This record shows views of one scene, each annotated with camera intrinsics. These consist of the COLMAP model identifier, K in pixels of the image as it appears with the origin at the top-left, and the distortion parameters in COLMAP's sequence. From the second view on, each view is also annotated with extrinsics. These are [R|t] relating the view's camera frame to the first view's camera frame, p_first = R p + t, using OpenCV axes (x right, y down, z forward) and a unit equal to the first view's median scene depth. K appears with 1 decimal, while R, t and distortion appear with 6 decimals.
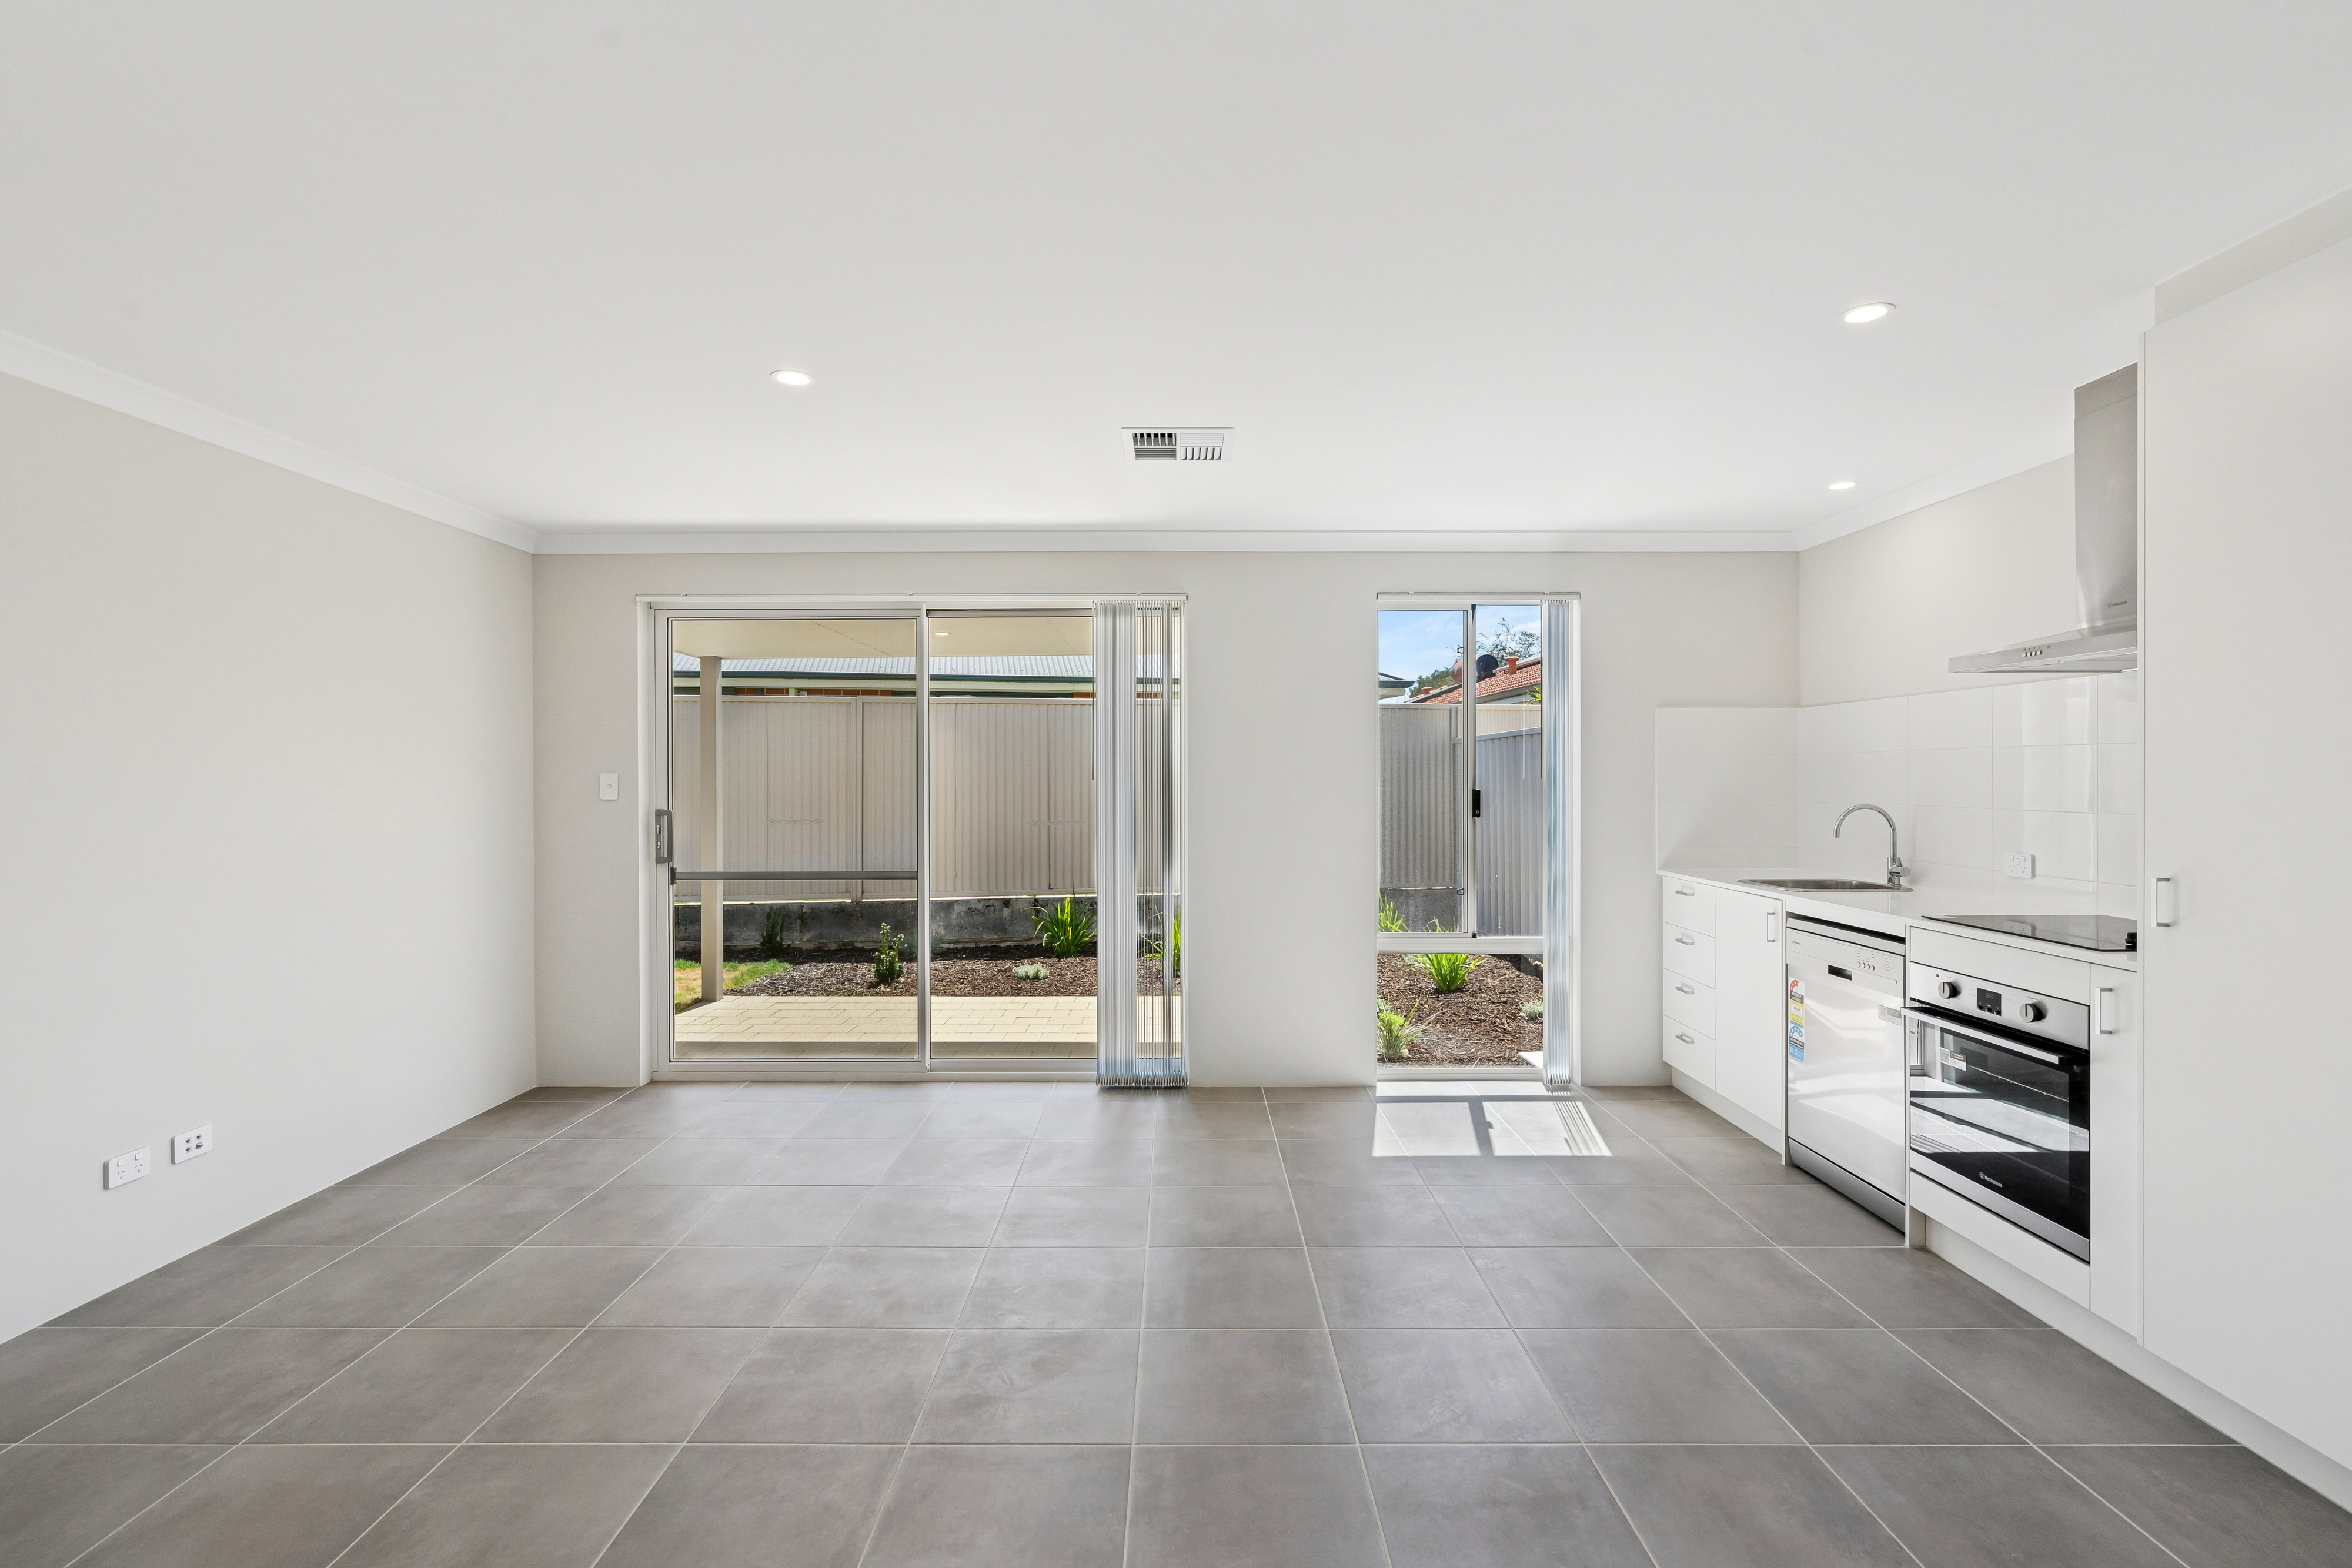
lens RADIAL K [[1070.6, 0, 1172.3], [0, 1070.6, 781.5], [0, 0, 1]] dist [-0.009223, 0.002059]
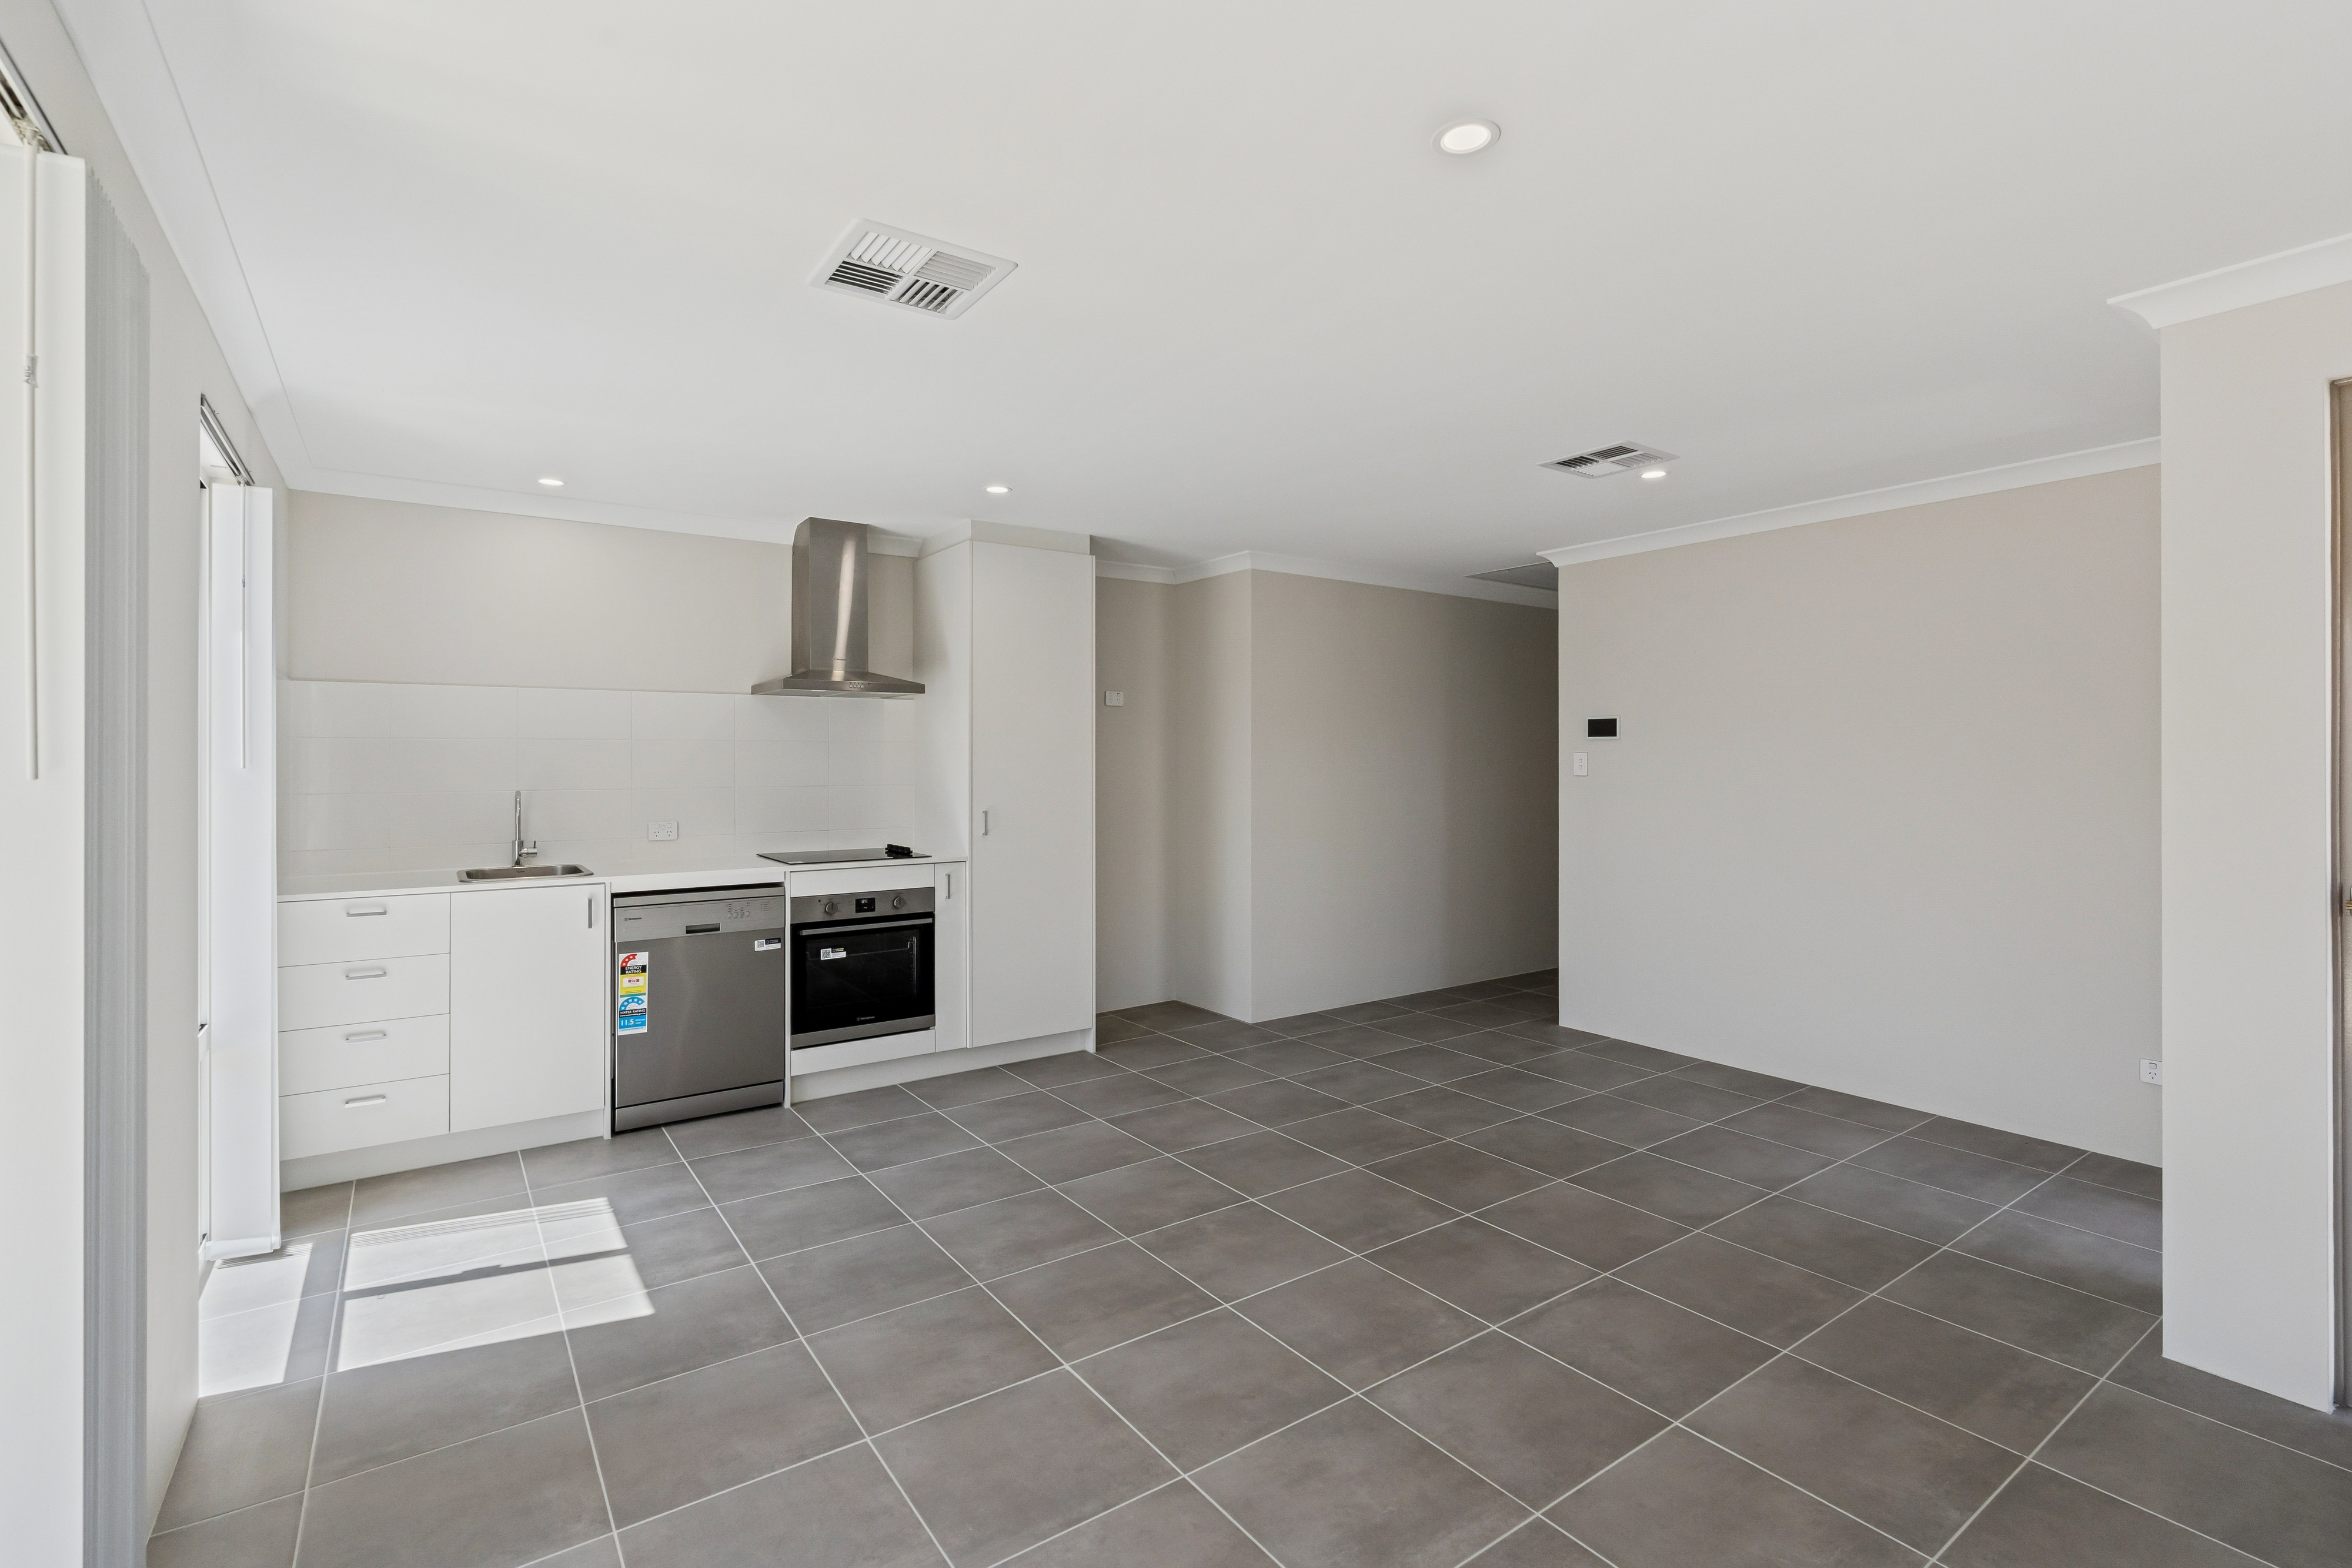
lens RADIAL K [[1070.6, 0, 1171.4], [0, 1070.6, 758.6], [0, 0, 1]] dist [-0.009223, 0.002059]
pose [[-0.577338, 0.000343, 0.816505, -0.644697], [0.005349, 0.999980, 0.003362, -0.011191], [-0.816488, 0.006308, -0.577328, 1.261412]]
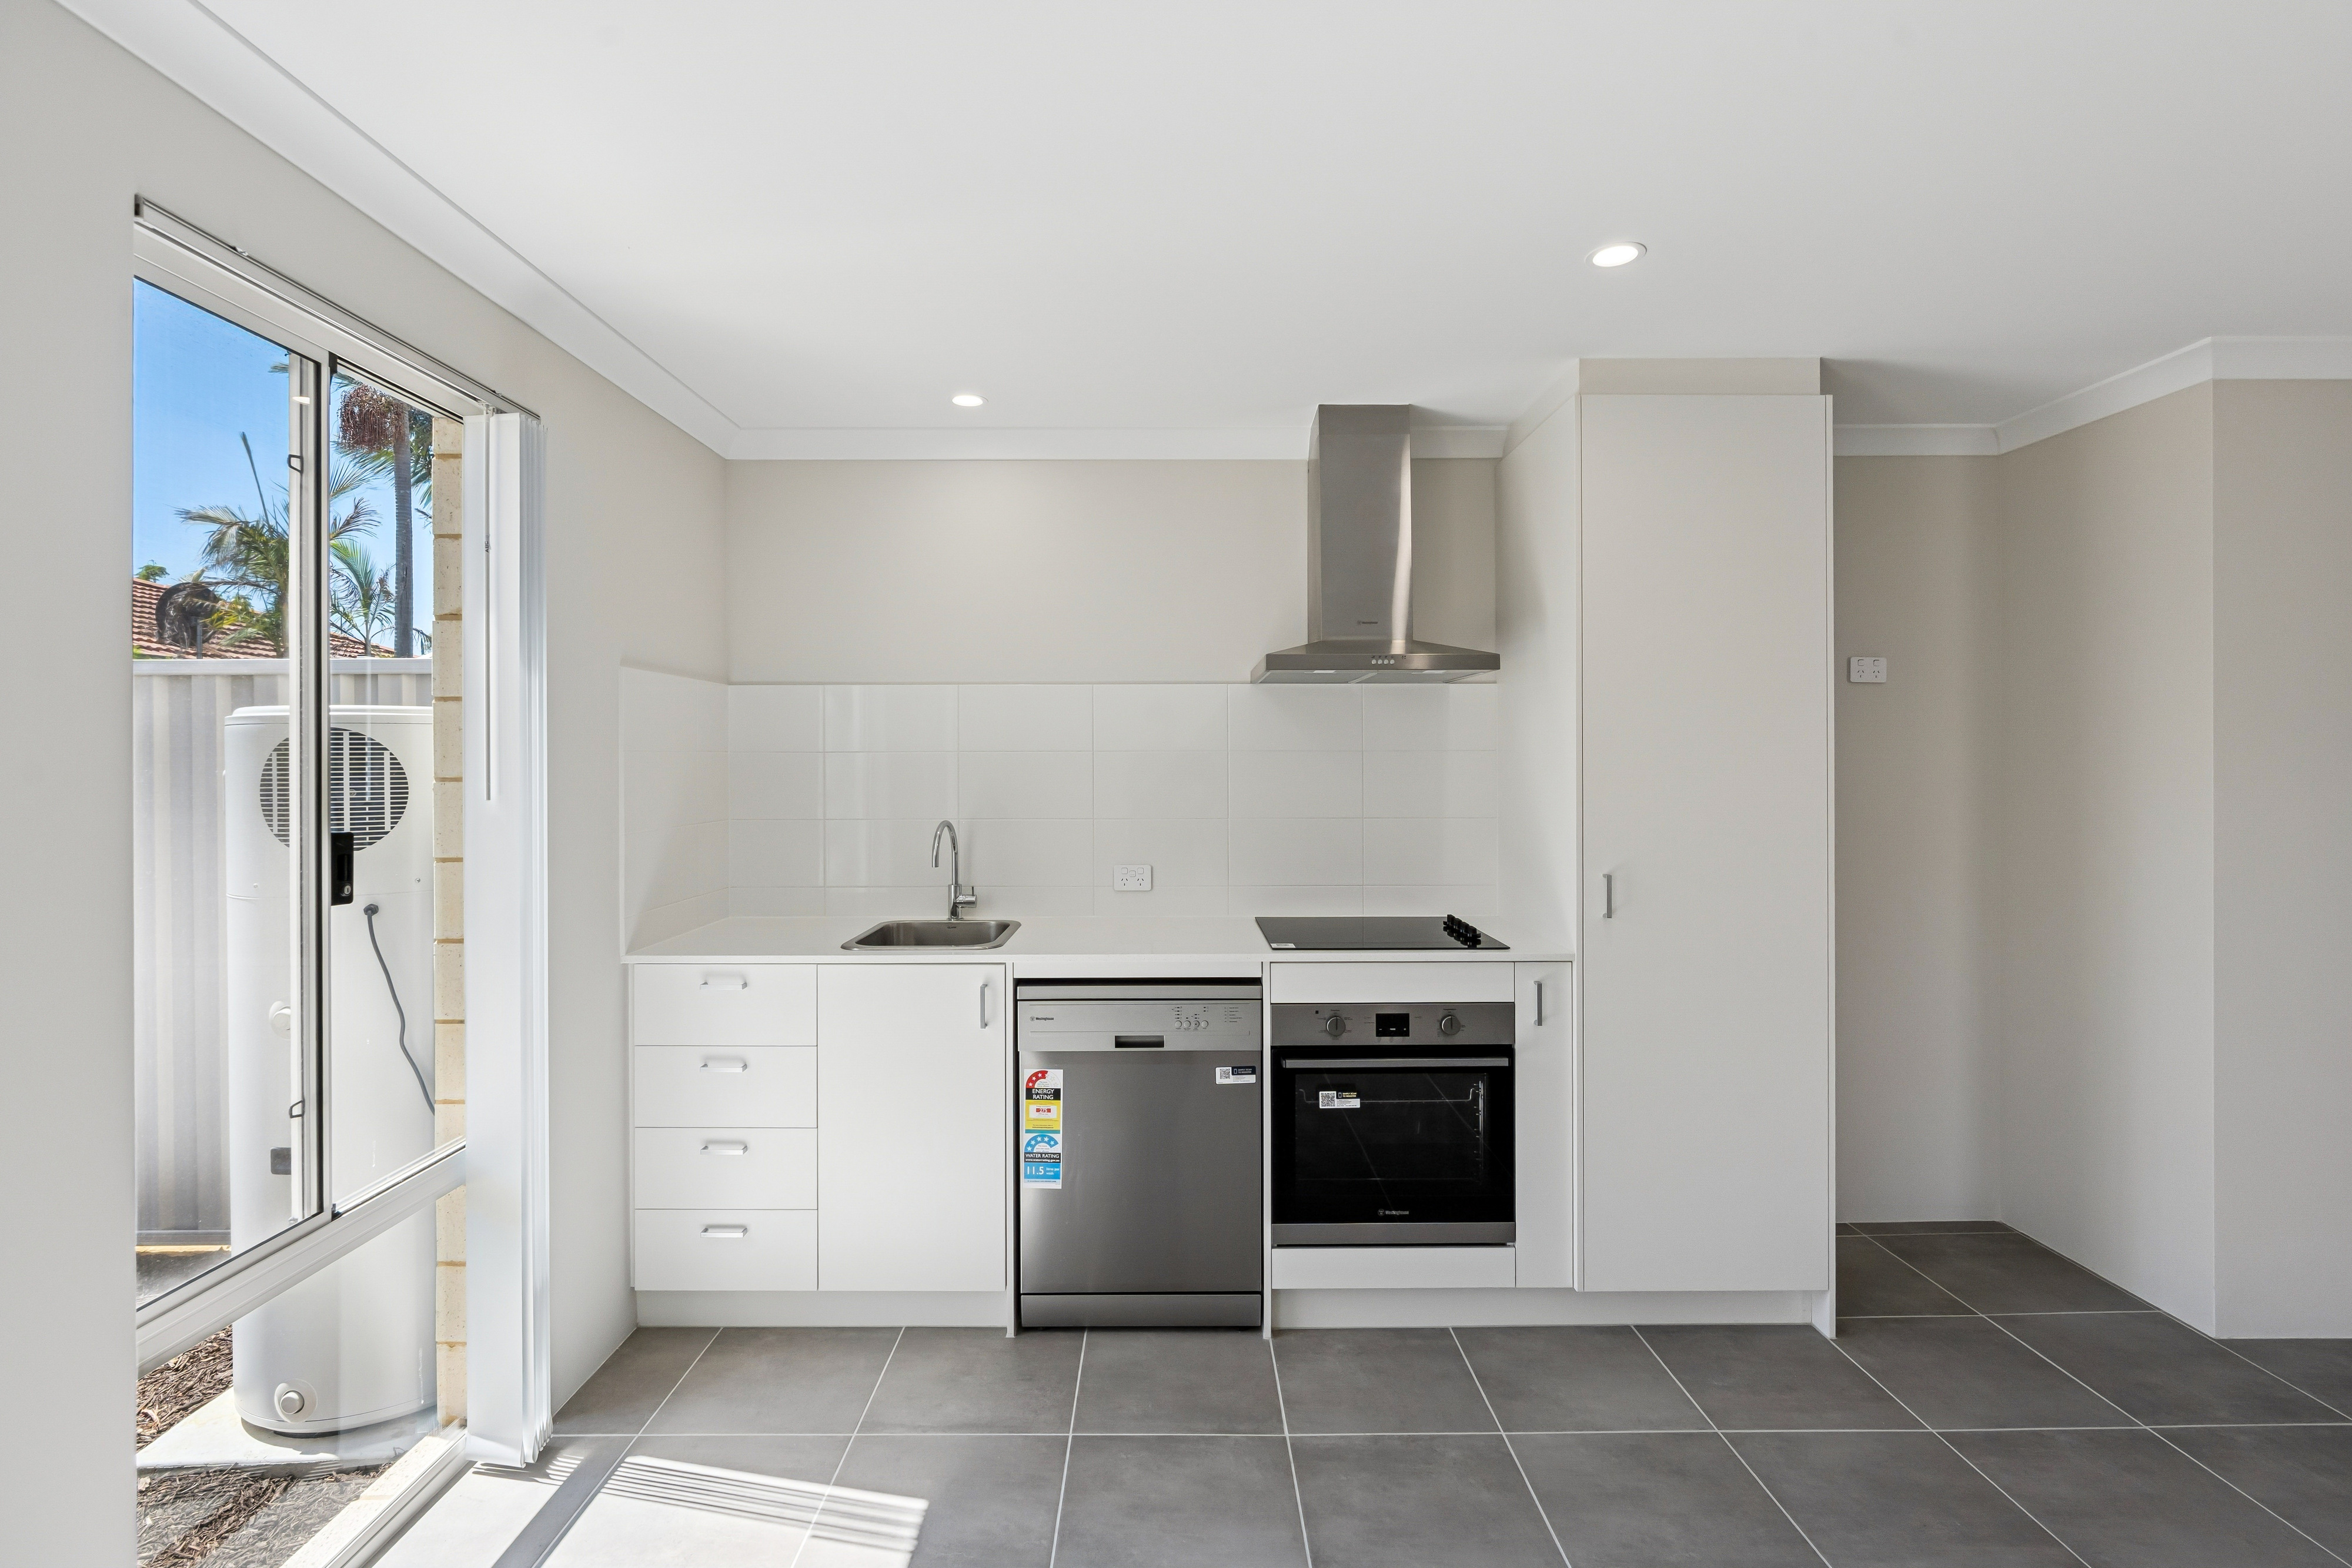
lens RADIAL K [[1070.6, 0, 1177.3], [0, 1070.6, 750.7], [0, 0, 1]] dist [-0.009223, 0.002059]
pose [[-0.007386, 0.004713, 0.999962, -0.151103], [0.007749, 0.999959, -0.004656, -0.028268], [-0.999943, 0.007714, -0.007422, 0.978611]]
